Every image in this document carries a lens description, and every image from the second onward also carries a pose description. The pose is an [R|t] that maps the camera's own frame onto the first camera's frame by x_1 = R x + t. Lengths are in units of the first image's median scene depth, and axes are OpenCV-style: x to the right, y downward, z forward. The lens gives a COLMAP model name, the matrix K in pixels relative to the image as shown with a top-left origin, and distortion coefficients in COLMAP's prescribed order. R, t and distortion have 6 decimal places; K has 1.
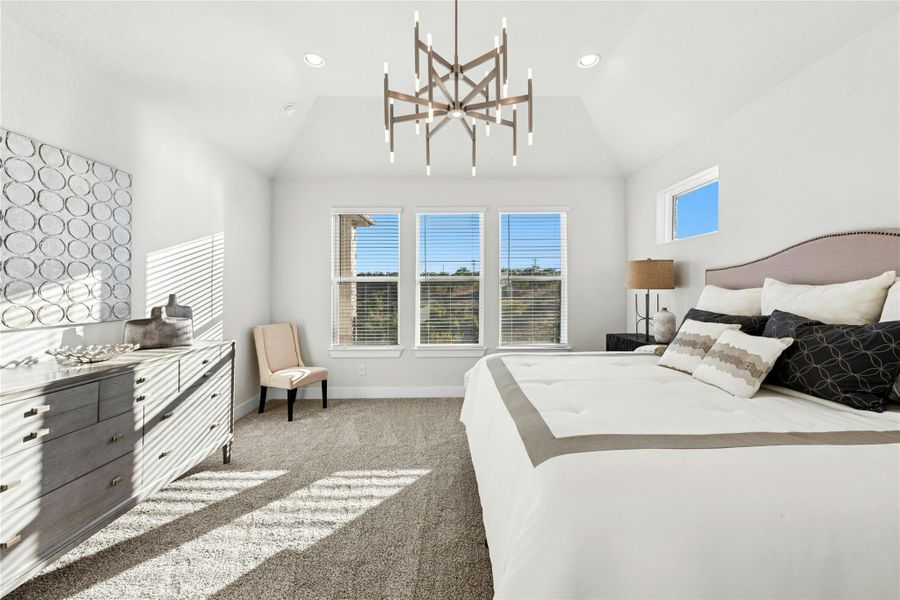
lens RADIAL K [[352.2, 0, 451.2], [0, 352.2, 296.6], [0, 0, 1]] dist [0.007176, -0.000529]
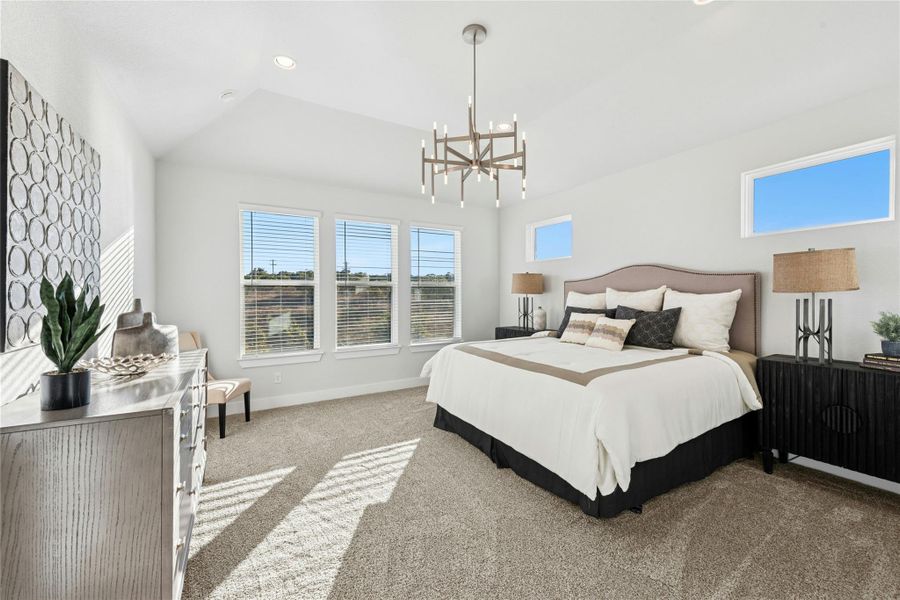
lens RADIAL K [[365.8, 0, 452.0], [0, 365.8, 296.6], [0, 0, 1]] dist [0.018858, -0.005392]
pose [[0.874864, -0.003745, 0.484353, -0.475026], [0.009087, 0.999921, -0.008682, 0.000553], [-0.484283, 0.011997, 0.874829, -0.152078]]
